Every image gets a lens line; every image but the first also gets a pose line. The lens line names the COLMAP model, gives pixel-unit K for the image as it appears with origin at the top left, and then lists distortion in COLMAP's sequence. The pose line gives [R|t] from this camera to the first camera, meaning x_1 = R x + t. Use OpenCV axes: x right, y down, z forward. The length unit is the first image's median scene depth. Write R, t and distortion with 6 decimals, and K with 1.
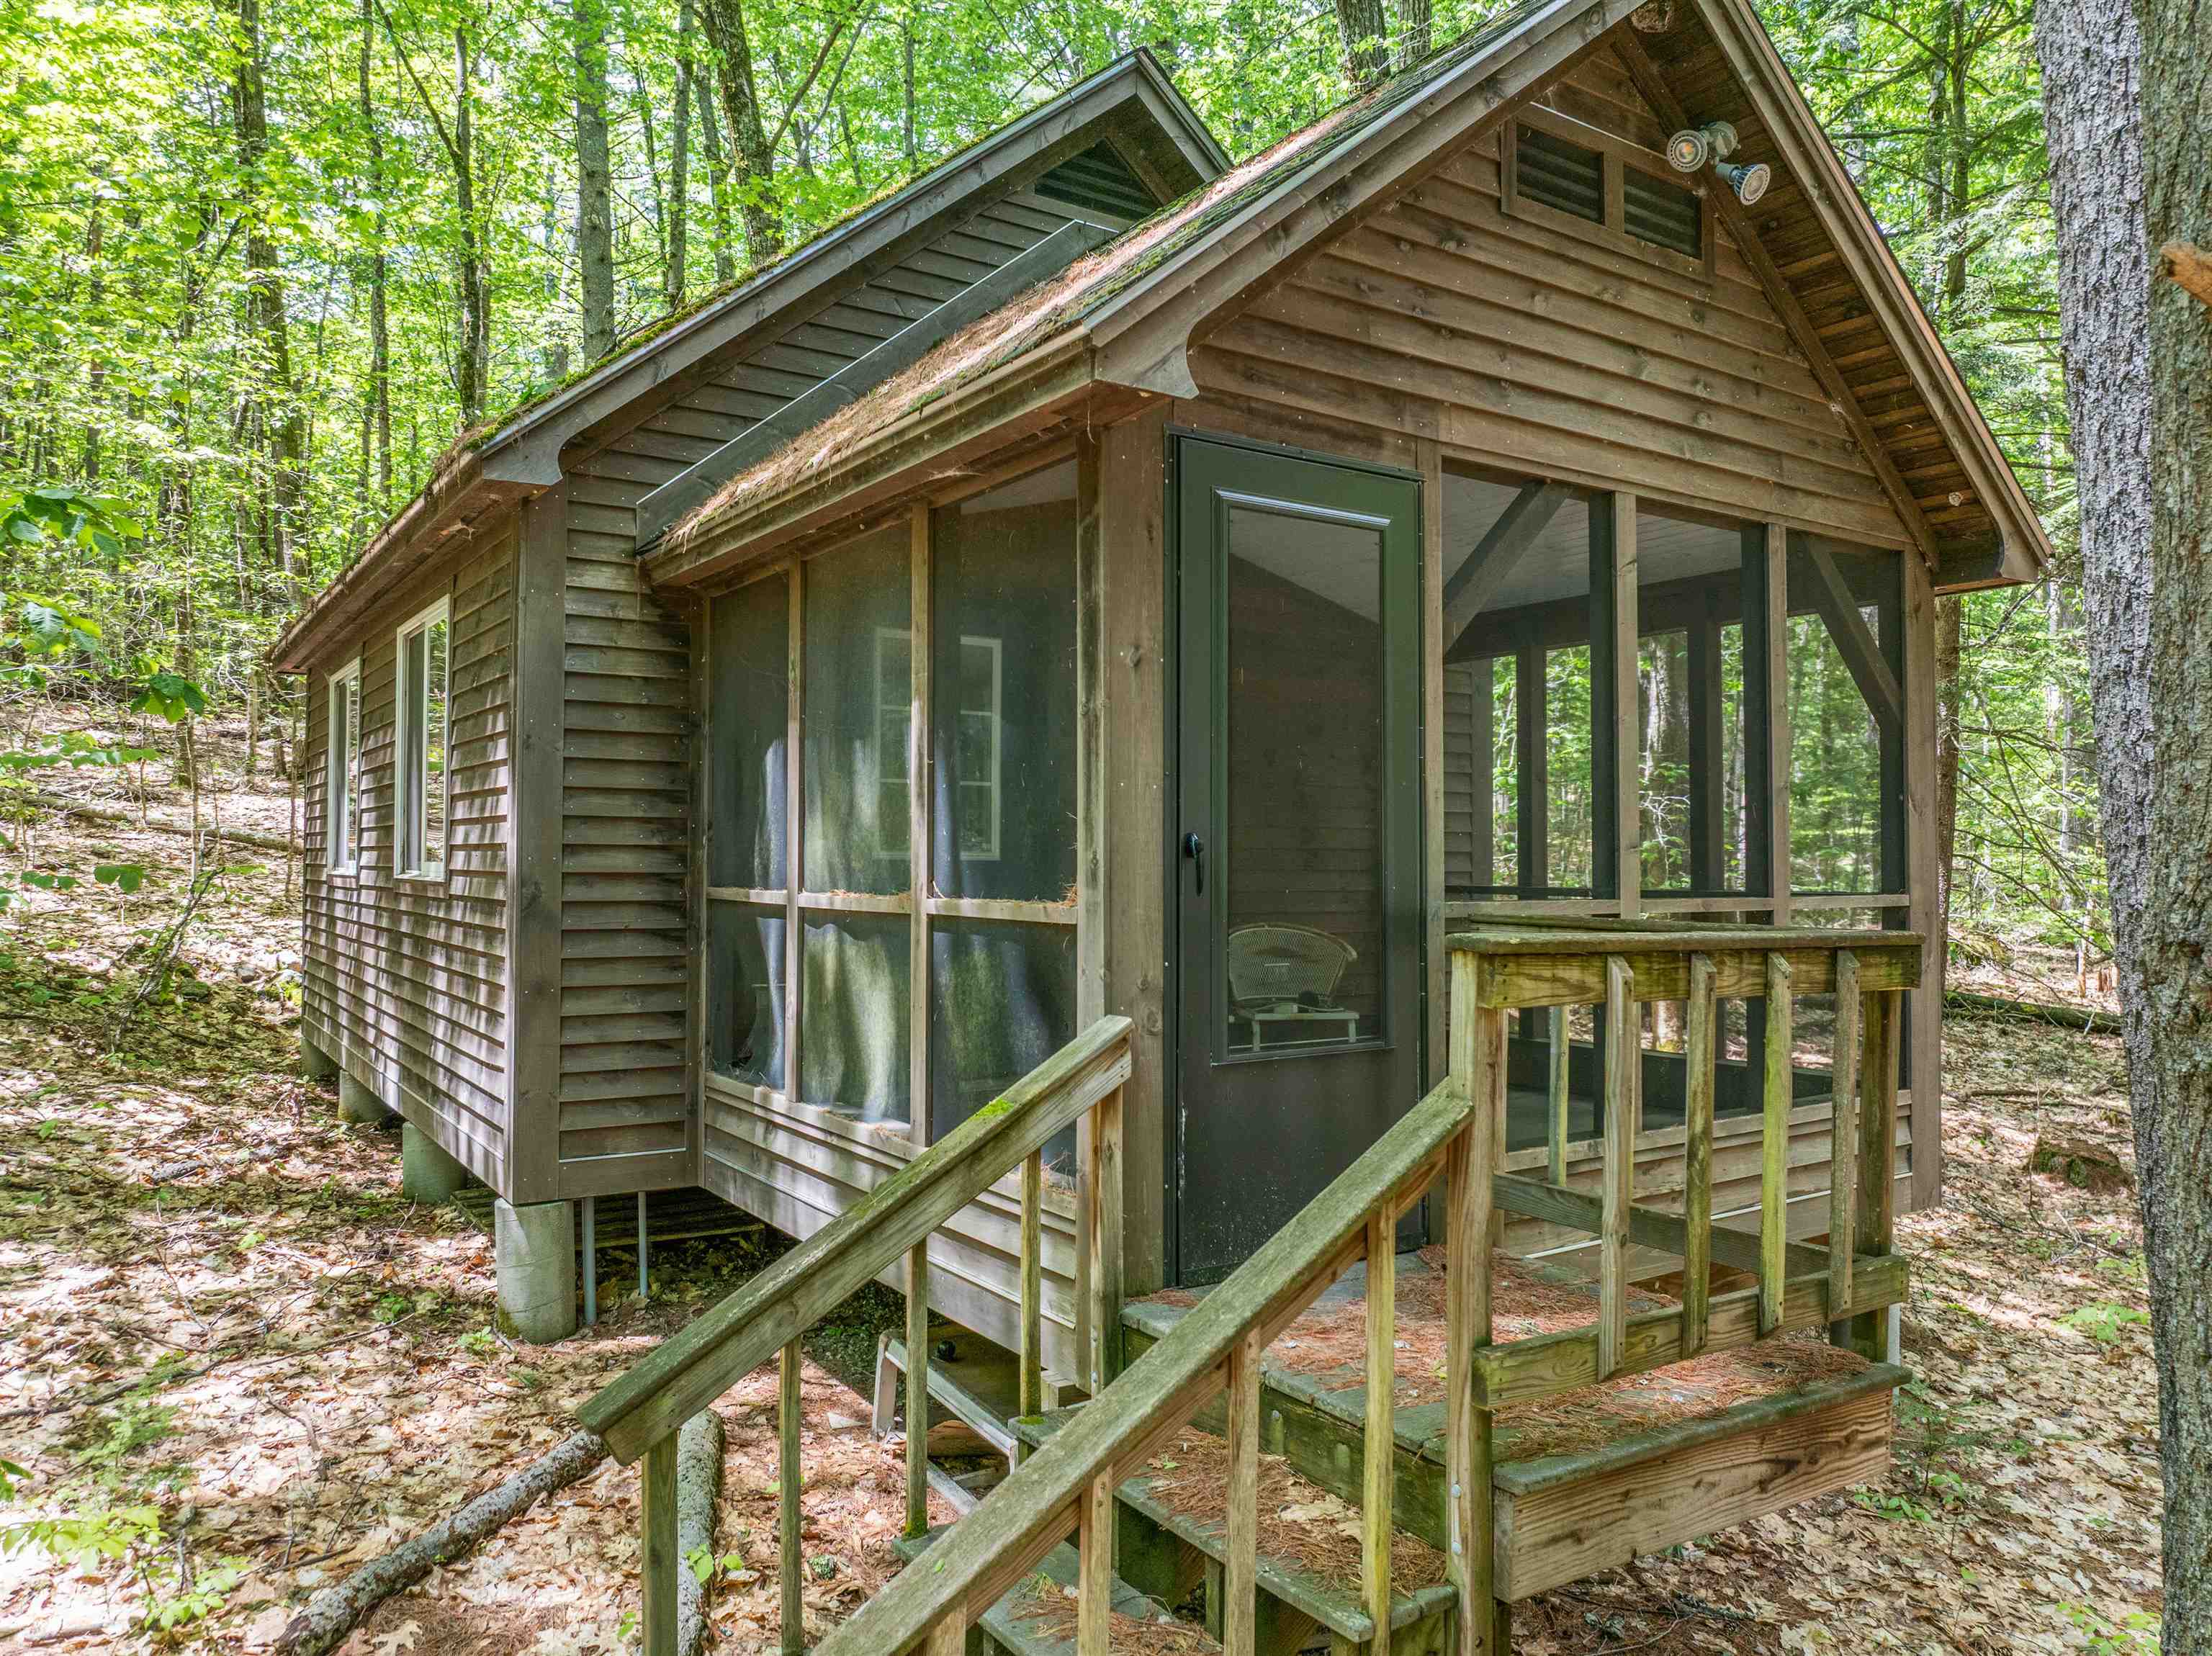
lens RADIAL K [[1566.4, 0, 1106.0], [0, 1566.4, 828.0], [0, 0, 1]] dist [-0.080509, 0.056504]
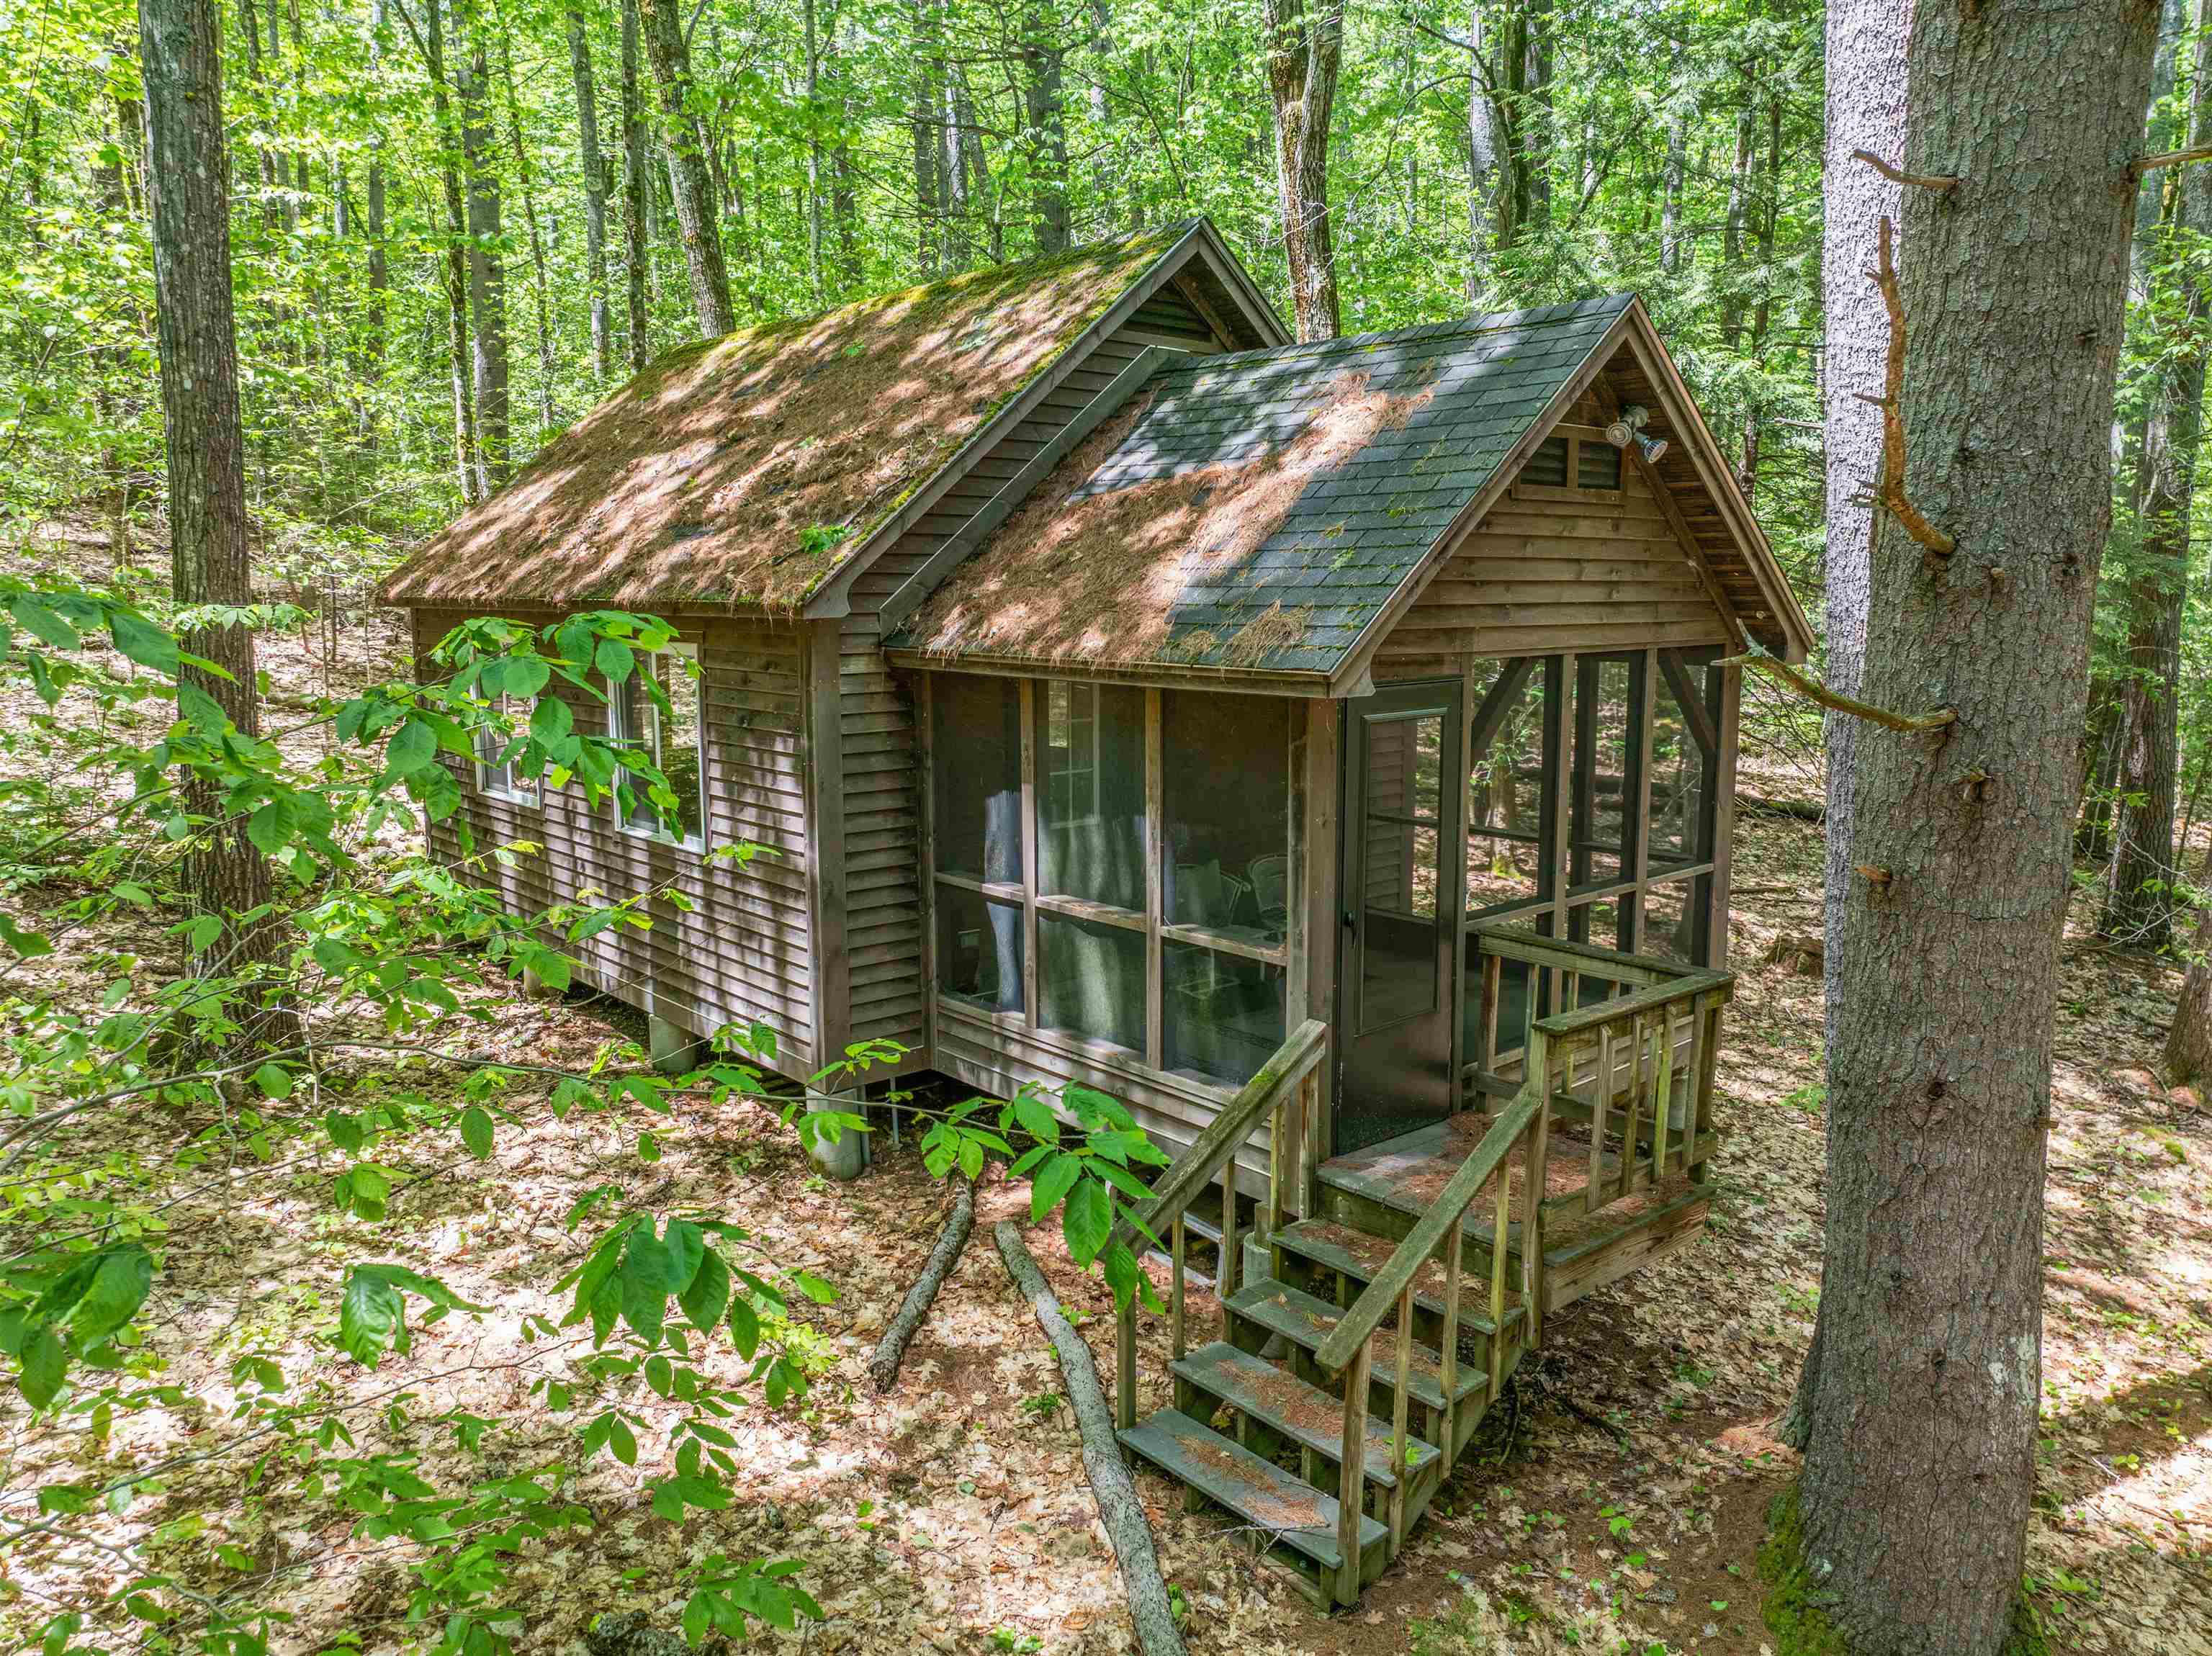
lens RADIAL K [[1567.6, 0, 1106.0], [0, 1567.6, 828.0], [0, 0, 1]] dist [-0.052968, 0.030245]
pose [[0.990725, -0.027449, 0.133080, -0.360411], [0.003335, 0.984000, 0.178135, -0.326449], [-0.135840, -0.176039, 0.974965, -0.545845]]
